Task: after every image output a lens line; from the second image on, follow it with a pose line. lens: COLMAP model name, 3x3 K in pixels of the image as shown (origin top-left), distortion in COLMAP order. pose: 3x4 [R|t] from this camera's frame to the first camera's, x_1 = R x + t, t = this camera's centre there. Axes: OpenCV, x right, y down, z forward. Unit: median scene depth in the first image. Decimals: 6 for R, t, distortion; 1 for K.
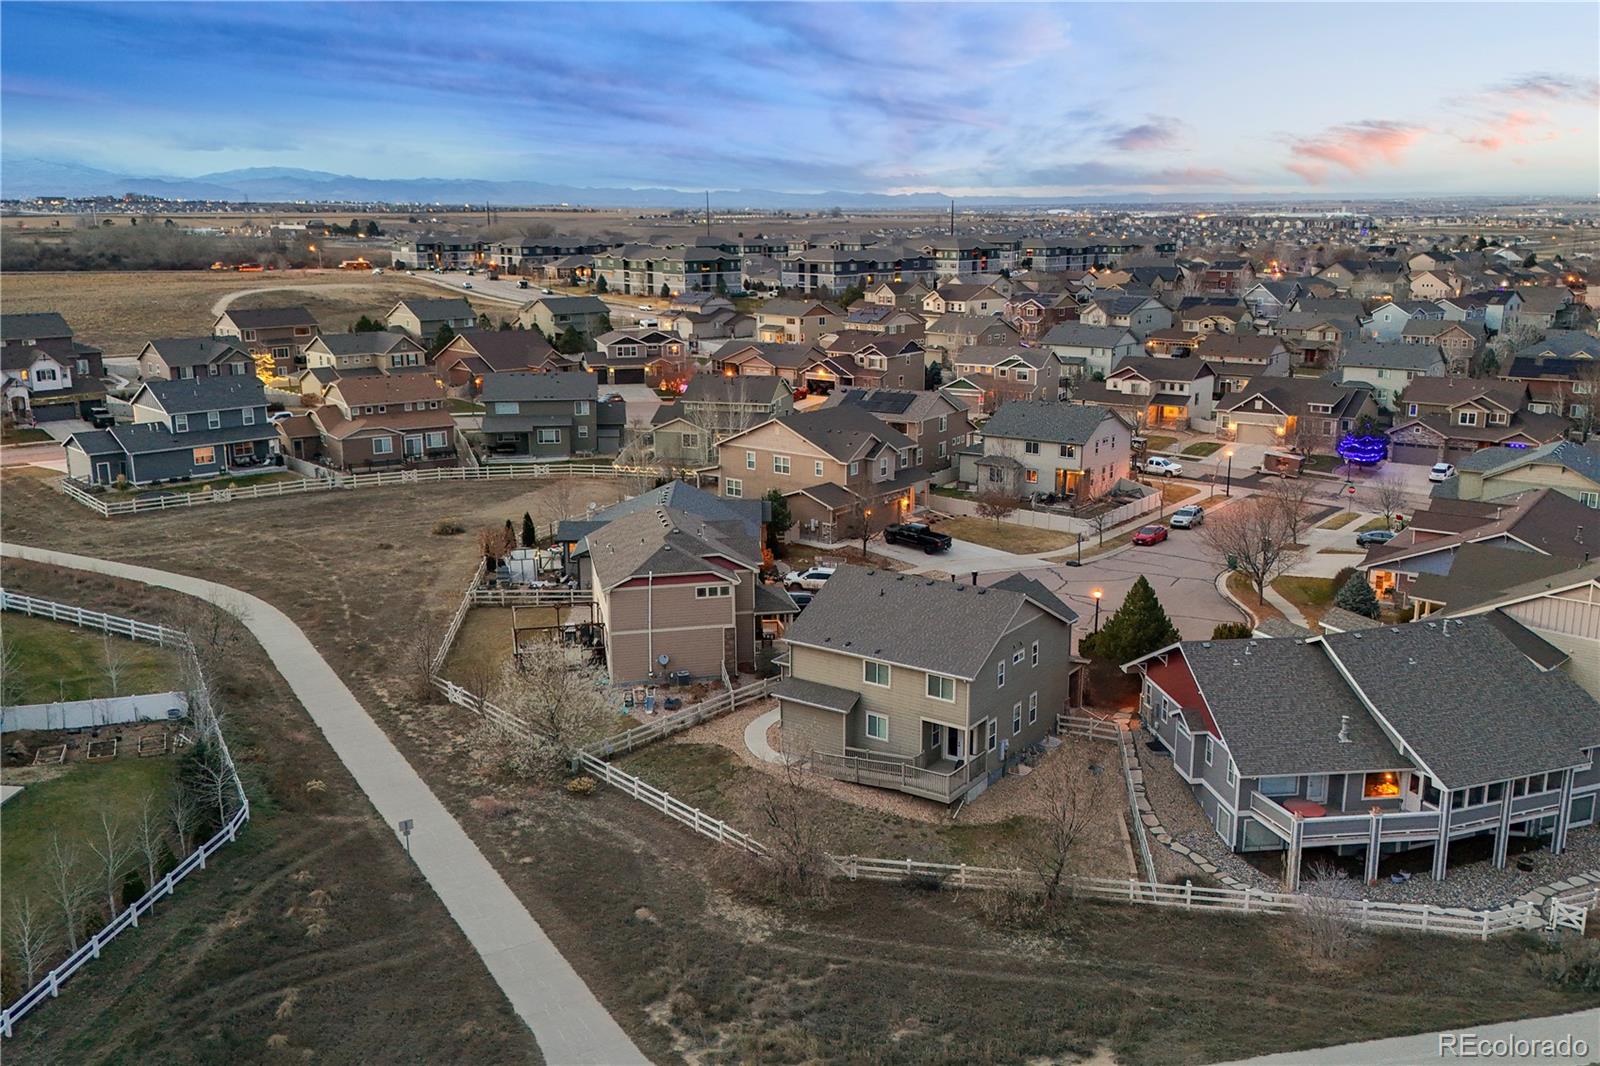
lens RADIAL K [[1379.4, 0, 800.0], [0, 1379.4, 533.0], [0, 0, 1]] dist [0.119781, -0.208436]
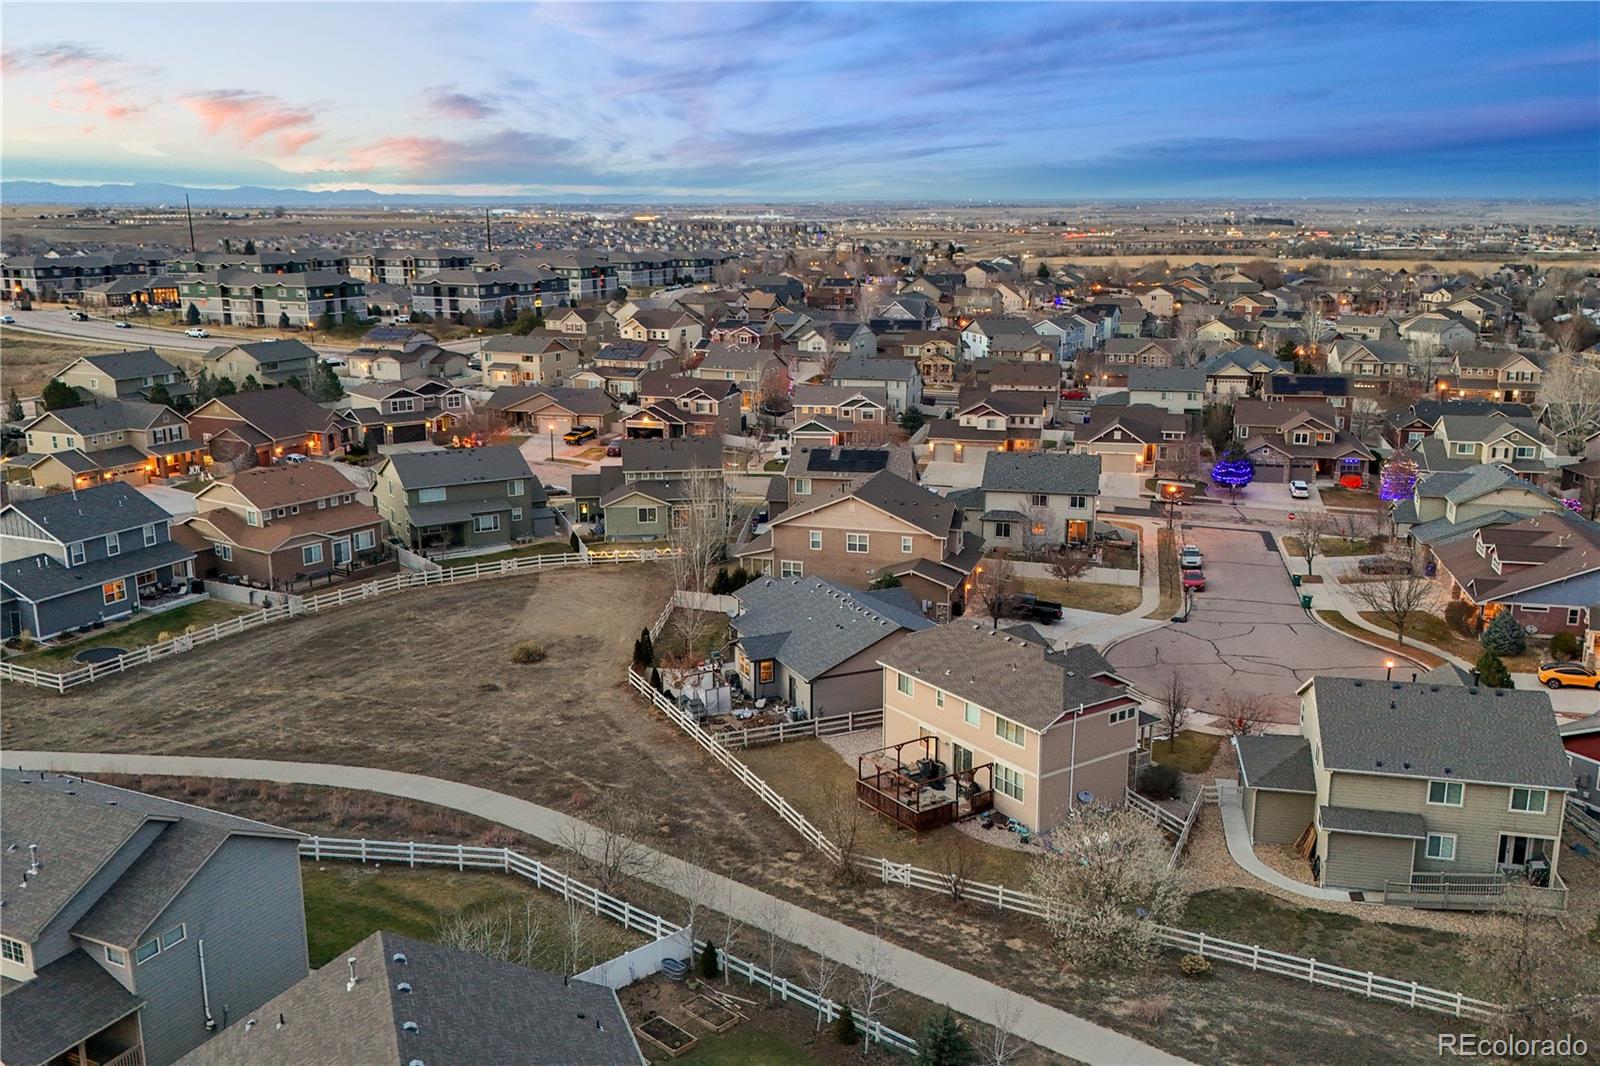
lens RADIAL K [[1379.4, 0, 800.0], [0, 1379.4, 533.0], [0, 0, 1]] dist [0.119781, -0.208436]
pose [[0.925559, -0.087025, 0.368465, -0.261374], [0.086855, 0.996075, 0.017083, -0.050115], [-0.368505, 0.016192, 0.929485, 0.091421]]
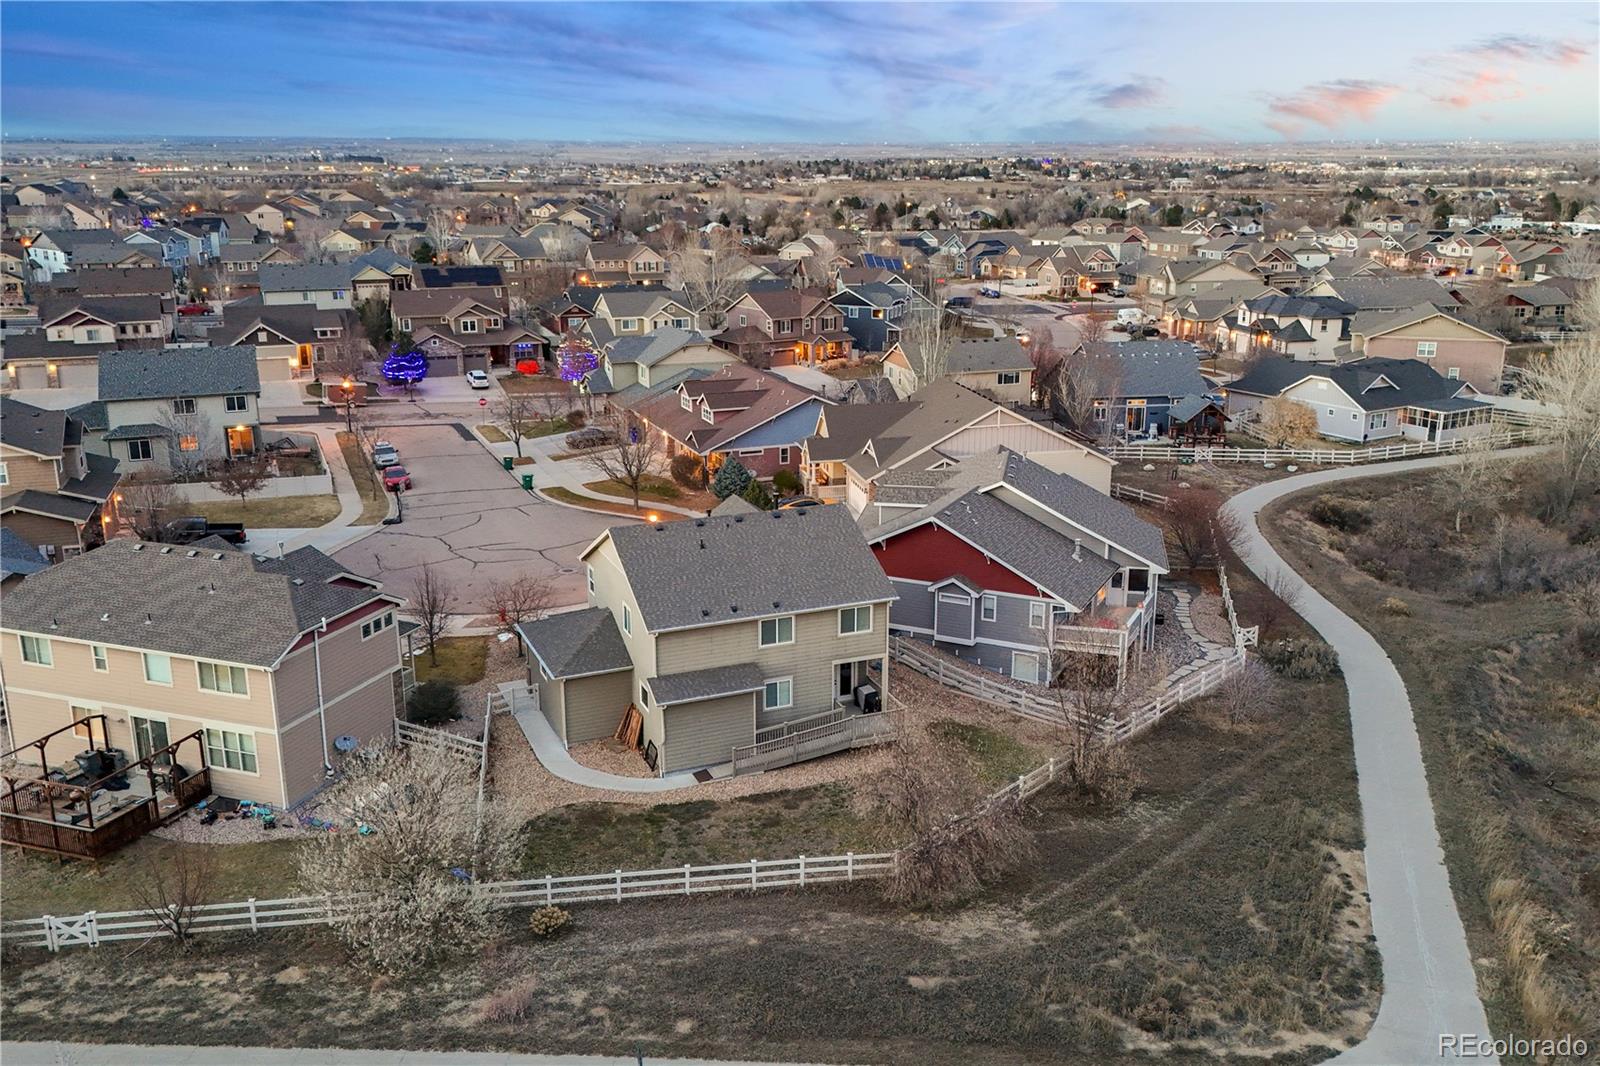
lens RADIAL K [[1390.3, 0, 800.0], [0, 1390.3, 533.0], [0, 0, 1]] dist [0.073386, -0.054365]
pose [[0.539408, -0.225167, 0.811381, -0.220926], [0.194025, 0.970891, 0.140444, -0.025780], [-0.819386, 0.081671, 0.567395, 0.187595]]
